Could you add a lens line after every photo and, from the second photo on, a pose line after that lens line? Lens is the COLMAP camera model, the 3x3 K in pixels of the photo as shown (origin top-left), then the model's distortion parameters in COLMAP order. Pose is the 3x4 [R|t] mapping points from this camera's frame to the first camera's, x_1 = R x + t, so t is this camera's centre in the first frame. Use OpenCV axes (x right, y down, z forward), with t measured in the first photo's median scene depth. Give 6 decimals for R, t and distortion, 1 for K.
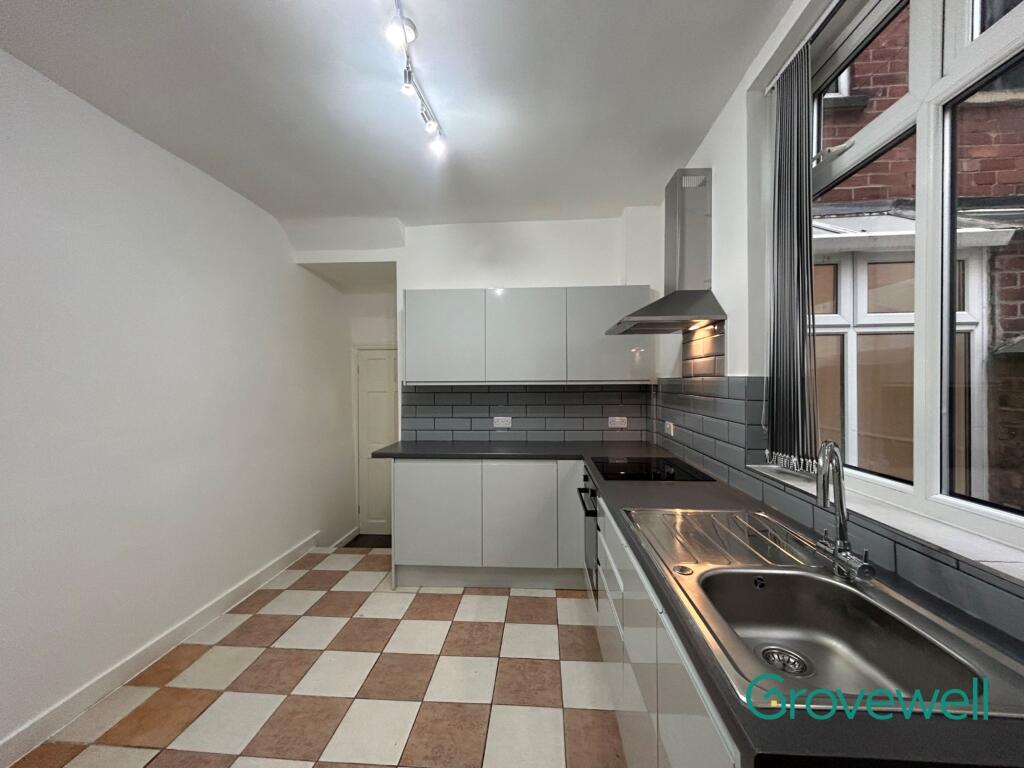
lens RADIAL K [[415.9, 0, 510.0], [0, 415.9, 382.8], [0, 0, 1]] dist [-0.000636, 0.001031]
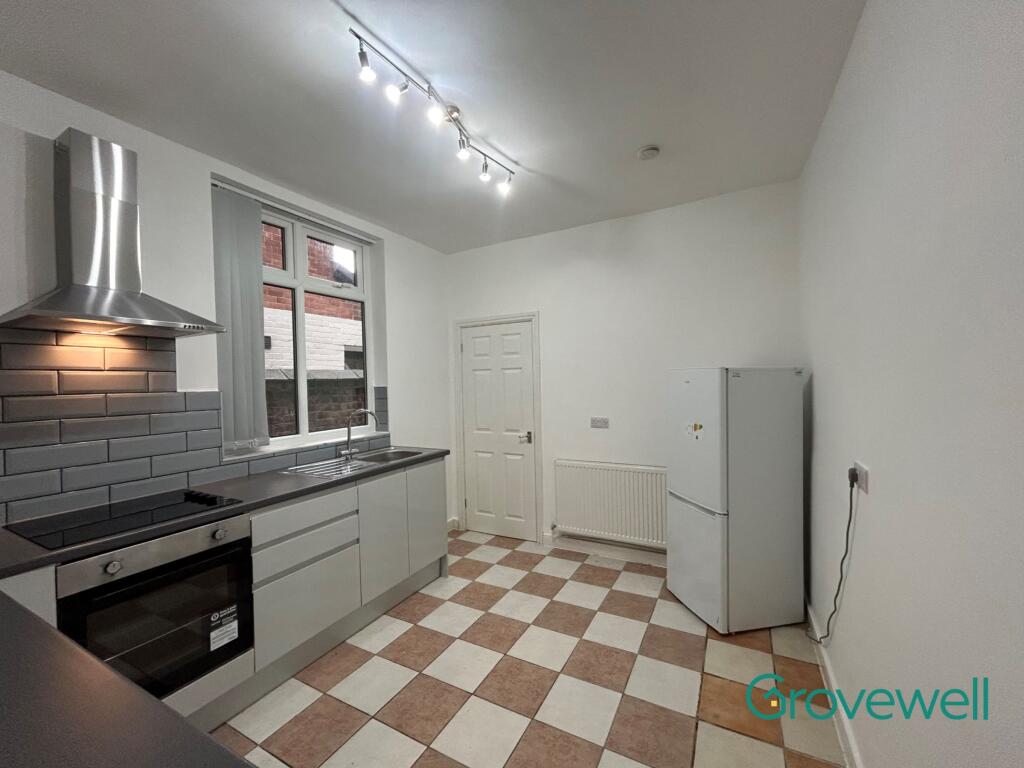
lens RADIAL K [[415.9, 0, 510.0], [0, 415.9, 382.8], [0, 0, 1]] dist [-0.000636, 0.001031]
pose [[-0.912758, 0.022642, 0.407873, -0.506673], [0.026241, 0.999650, 0.003231, -0.013814], [-0.407657, 0.013653, -0.913033, 1.158475]]
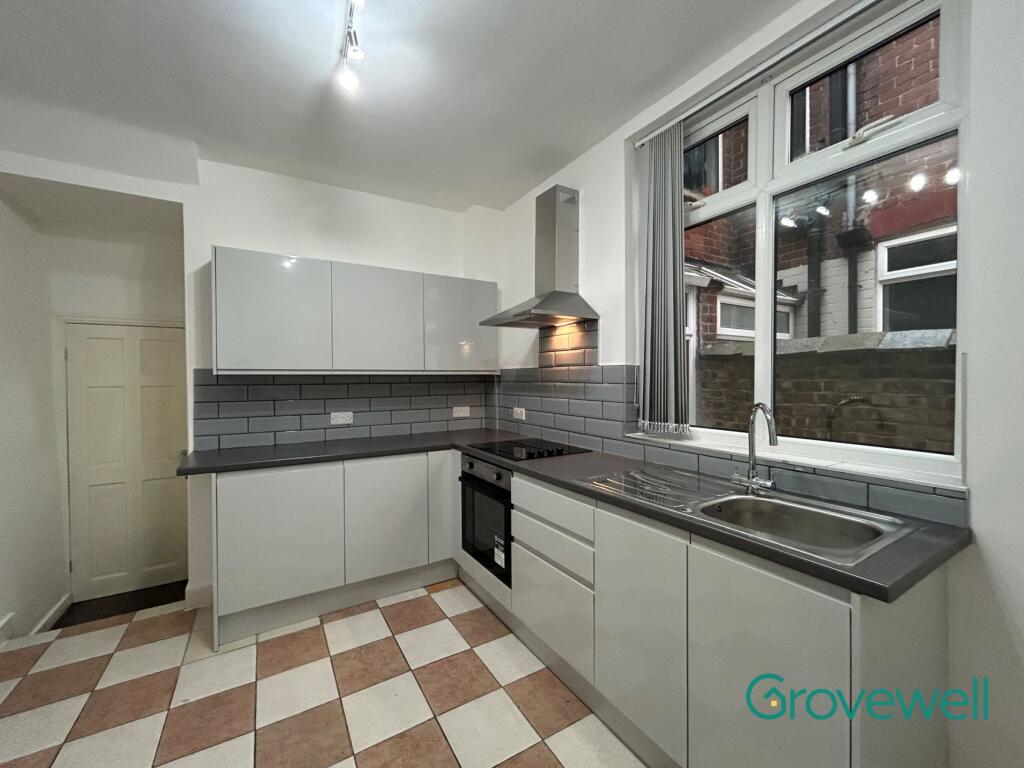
lens RADIAL K [[415.9, 0, 510.0], [0, 415.9, 382.8], [0, 0, 1]] dist [-0.000636, 0.001031]
pose [[0.816441, -0.006045, 0.577398, -0.286604], [0.002282, 0.999971, 0.007242, 0.018875], [-0.577425, -0.004595, 0.816431, 0.104575]]
